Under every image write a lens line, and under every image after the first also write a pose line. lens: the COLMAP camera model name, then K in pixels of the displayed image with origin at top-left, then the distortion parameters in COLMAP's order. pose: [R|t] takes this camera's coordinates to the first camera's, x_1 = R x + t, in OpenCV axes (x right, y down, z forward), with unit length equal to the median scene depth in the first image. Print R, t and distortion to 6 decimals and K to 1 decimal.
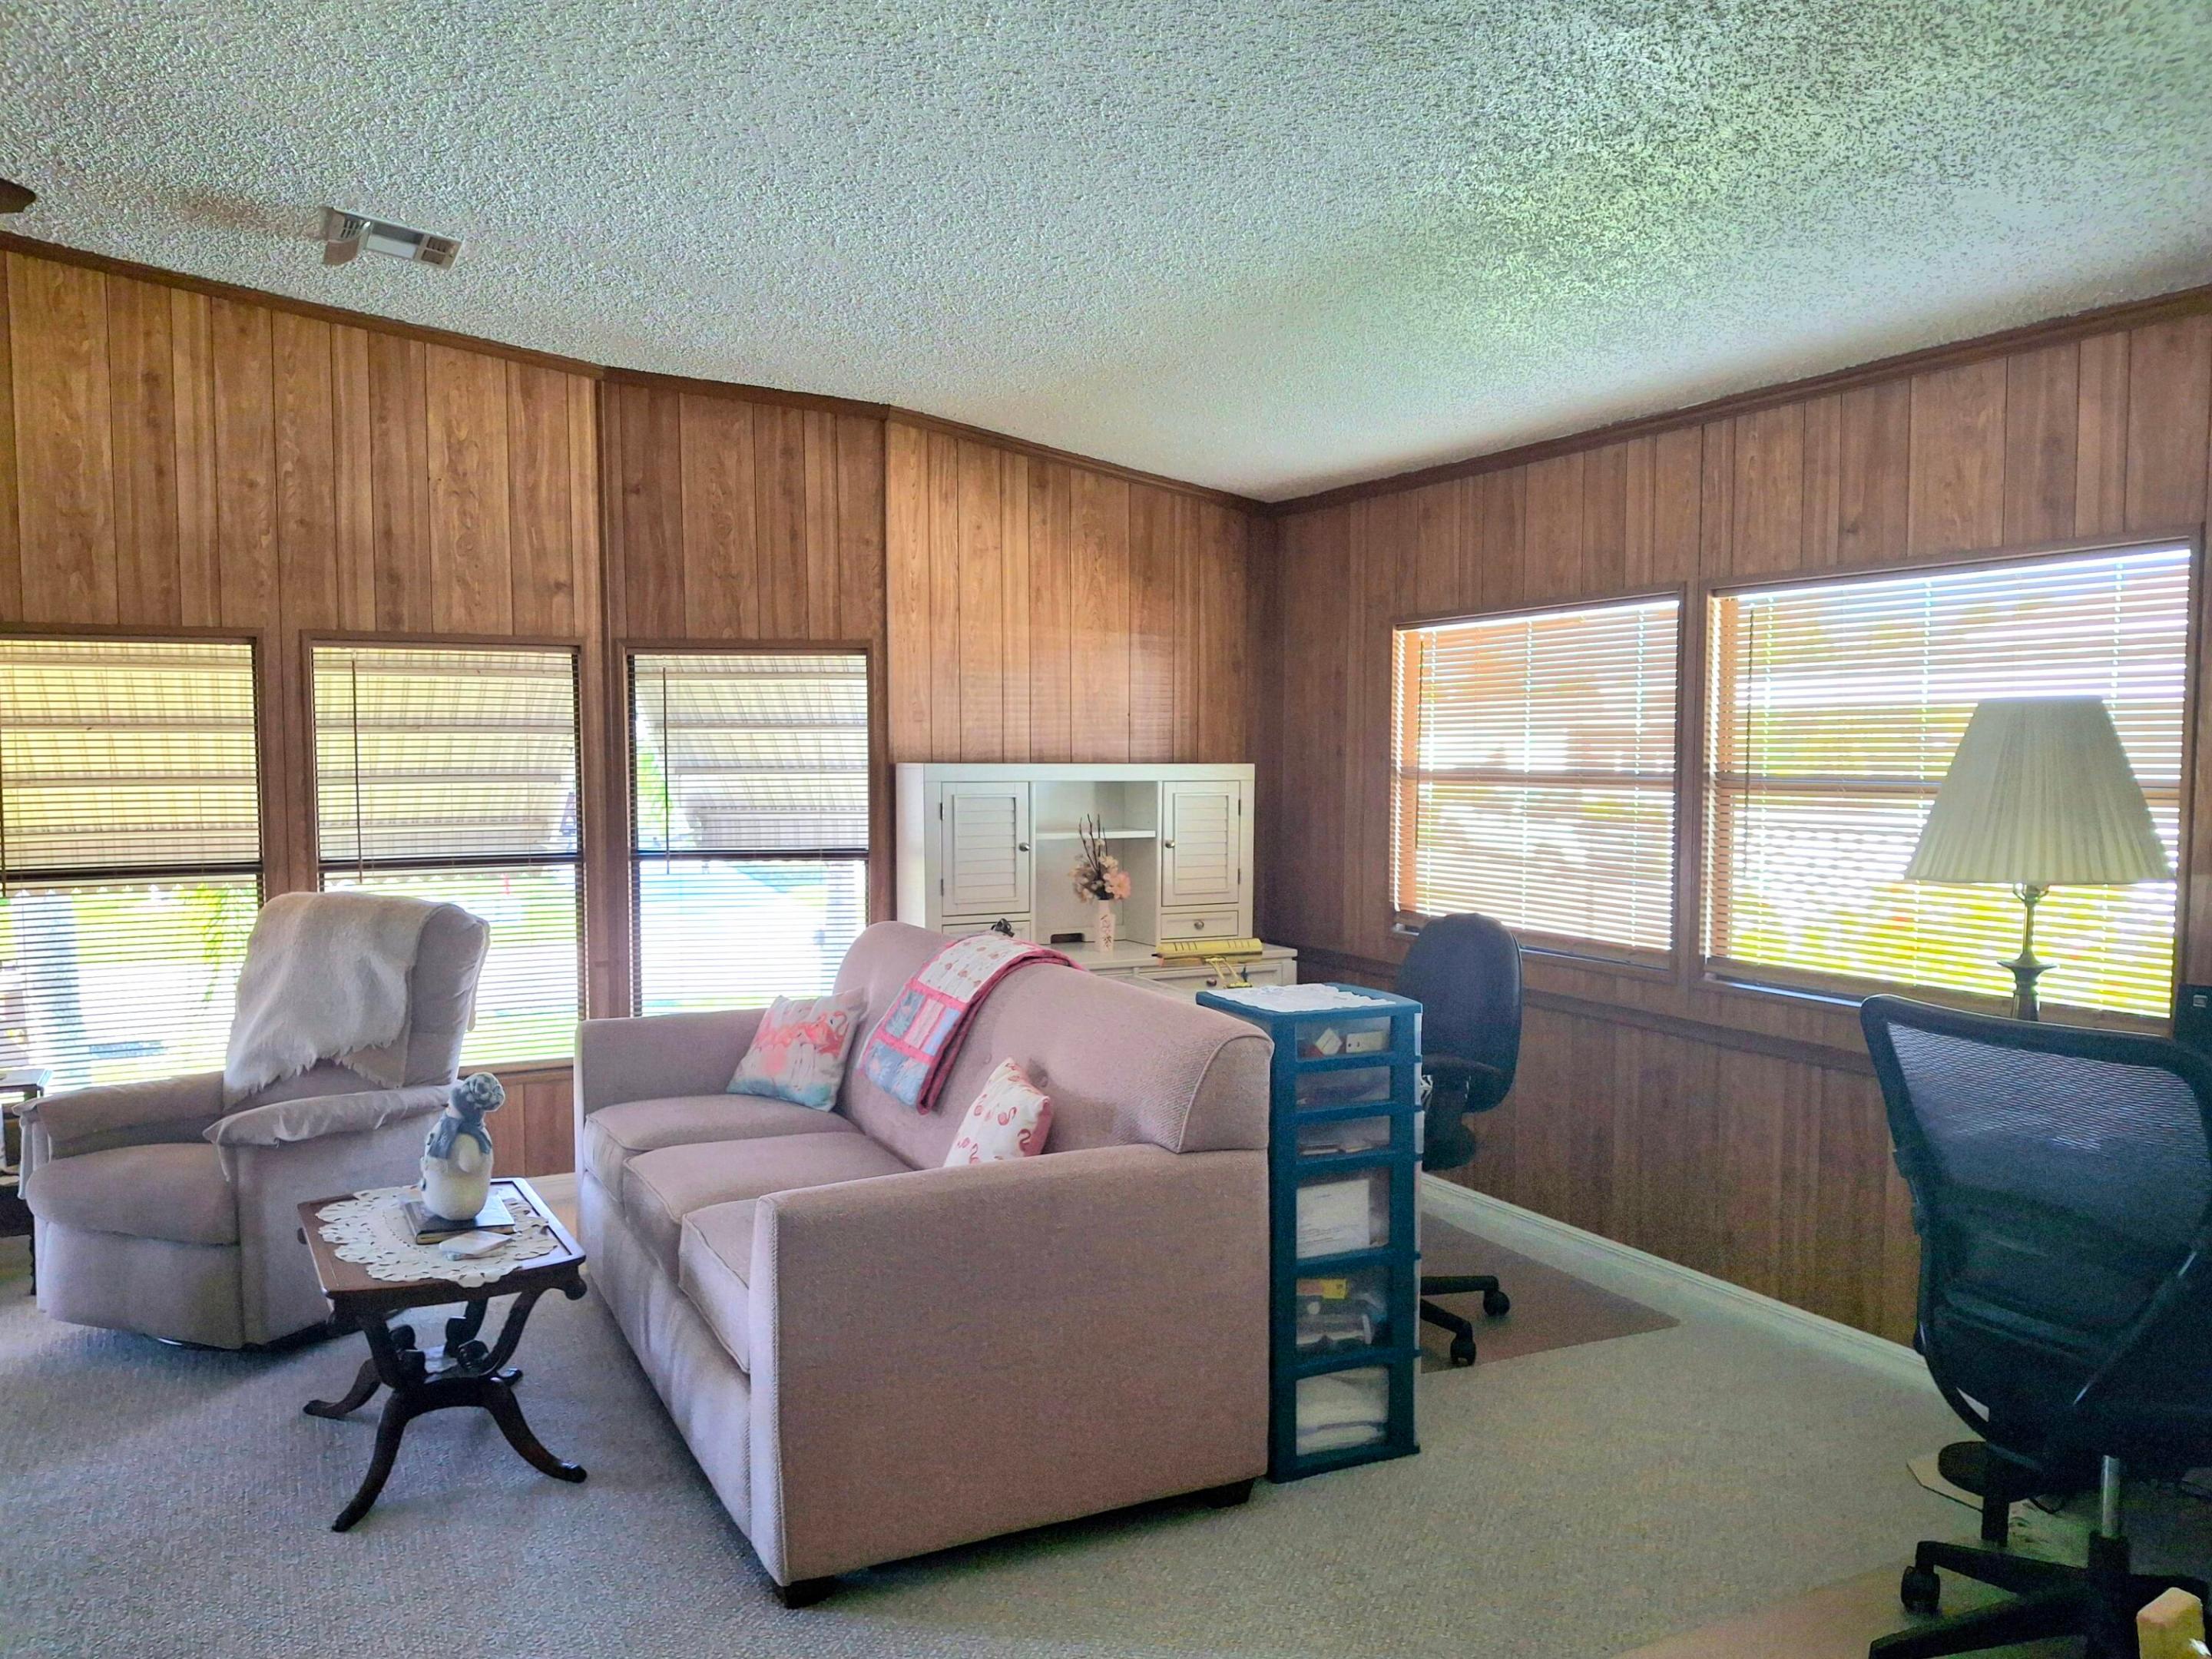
lens RADIAL K [[1730.0, 0, 1106.0], [0, 1730.0, 829.5], [0, 0, 1]] dist [0.098955, -0.159388]
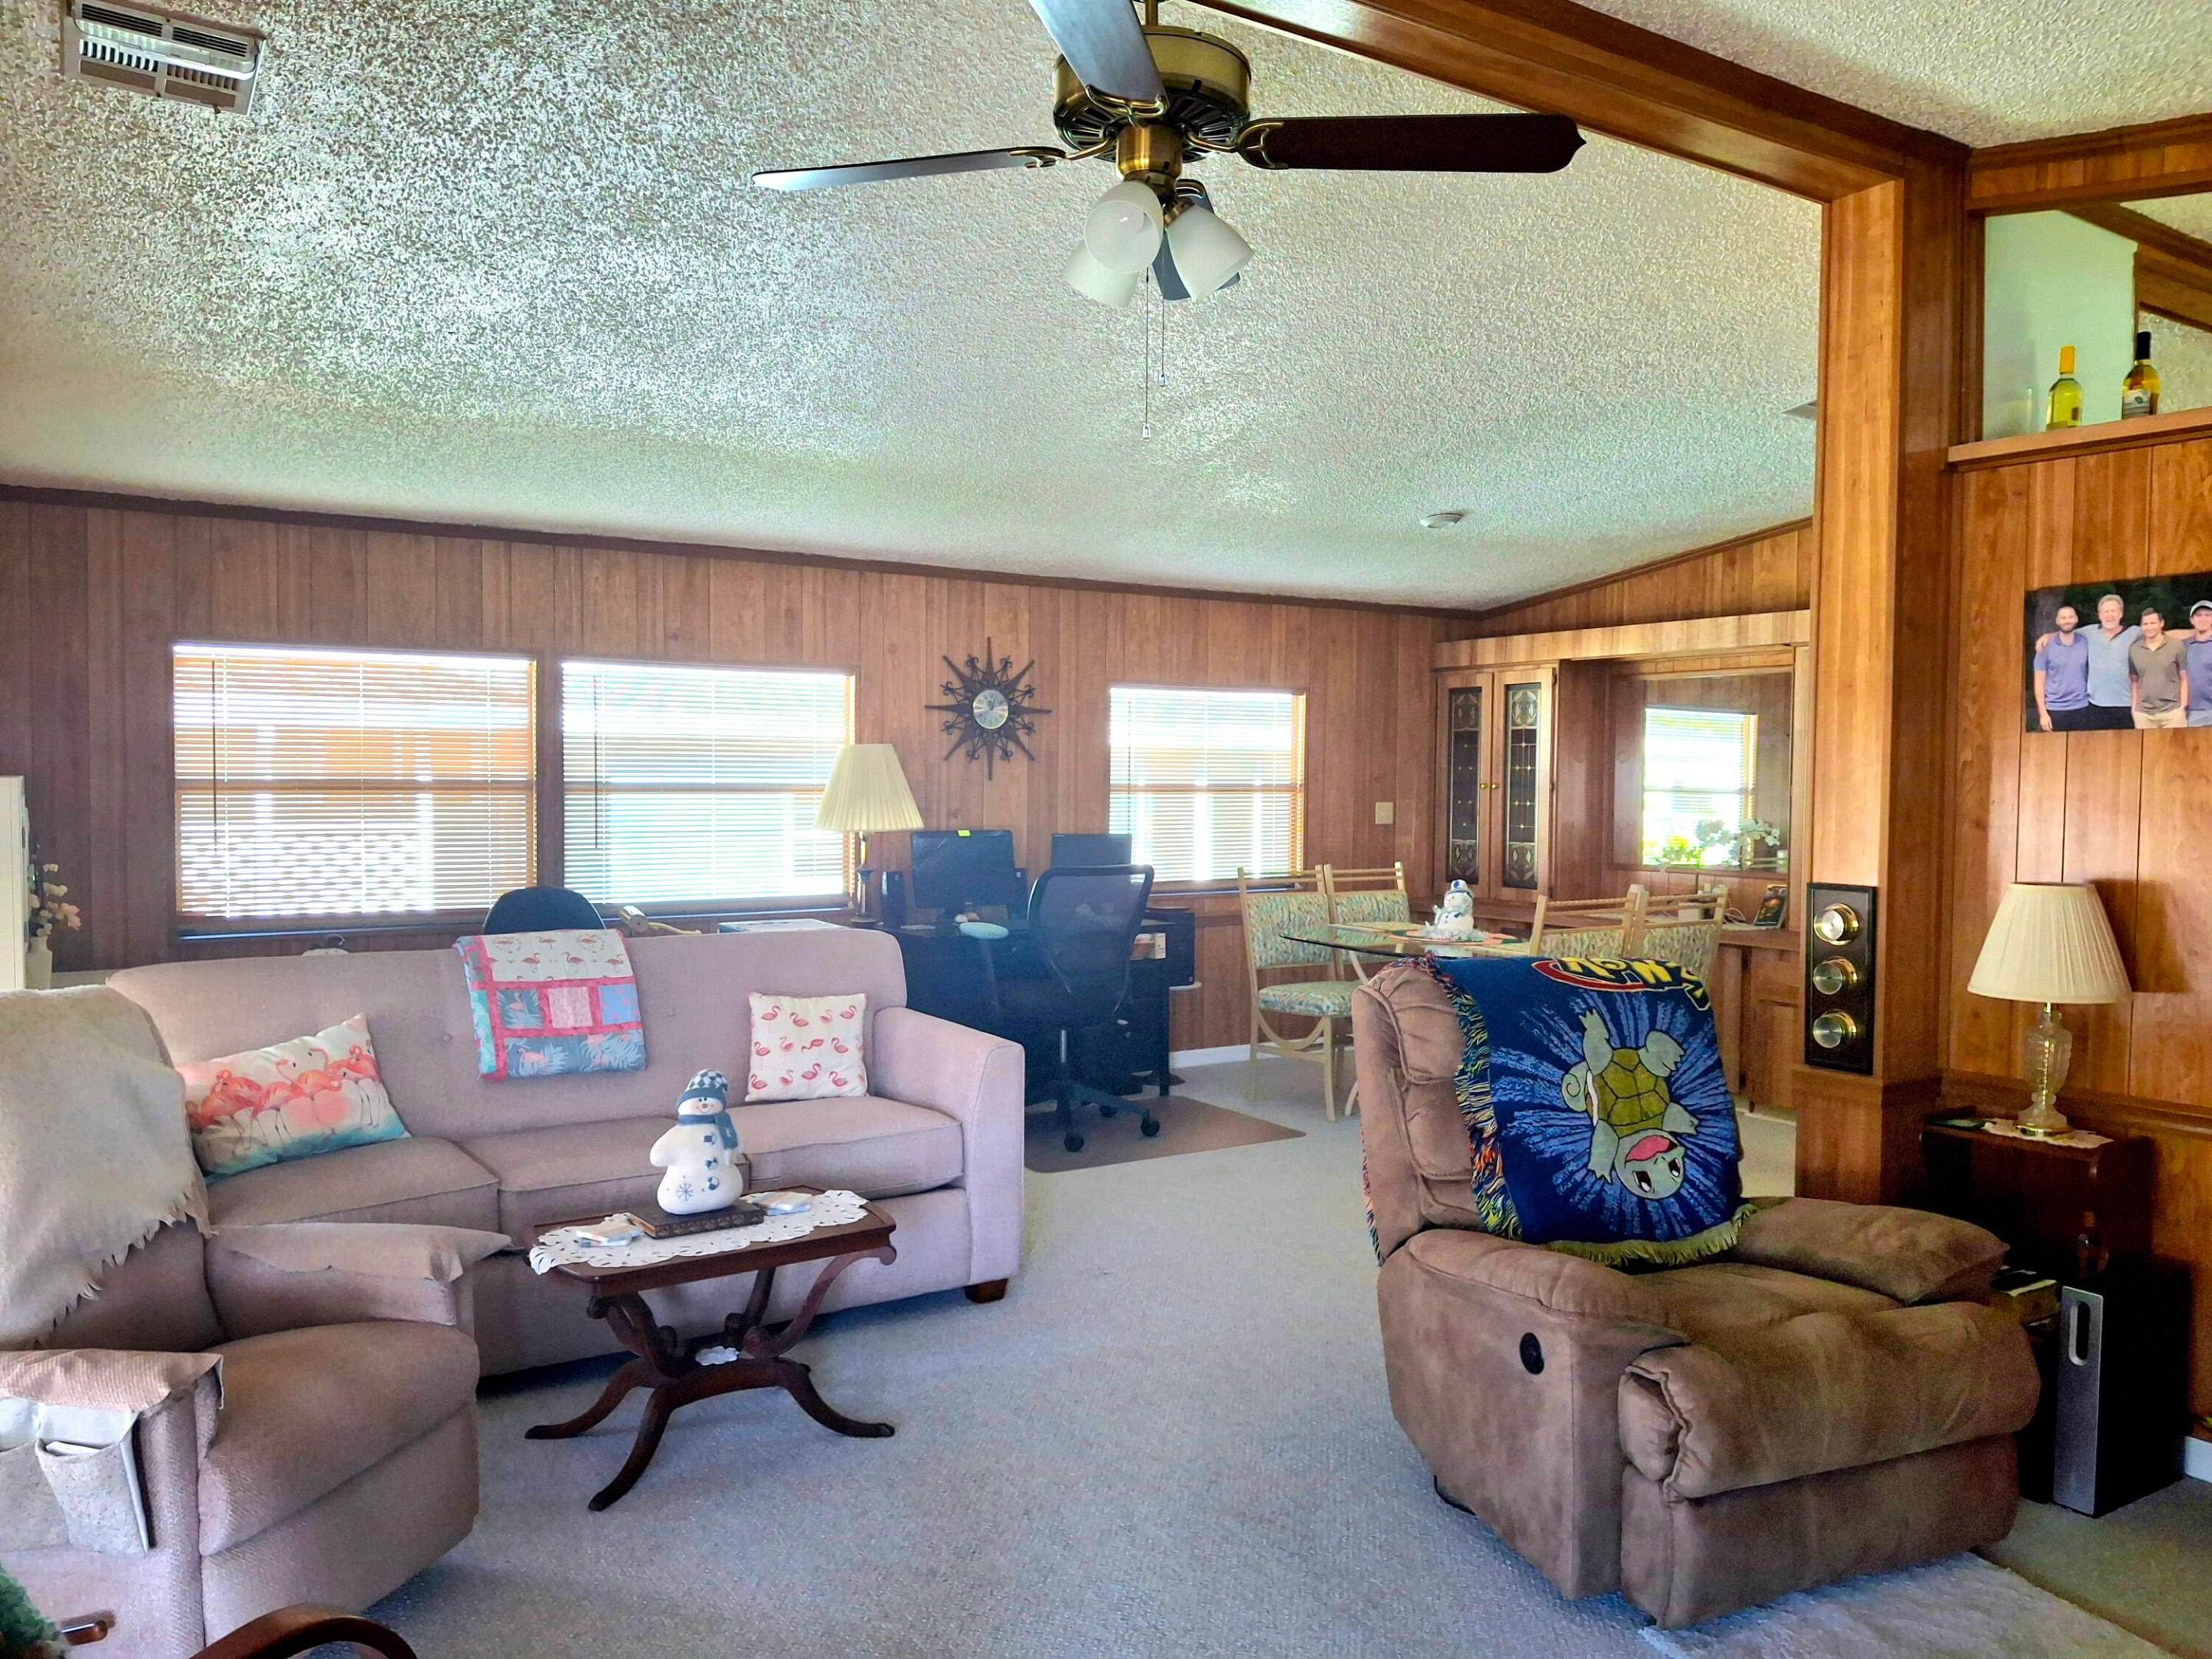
lens RADIAL K [[1637.7, 0, 1100.0], [0, 1637.7, 827.3], [0, 0, 1]] dist [0.078500, -0.158054]
pose [[-0.116245, -0.042331, 0.992318, -0.903876], [0.038131, 0.998165, 0.047047, -0.032604], [-0.992488, 0.043307, -0.114417, 0.571833]]
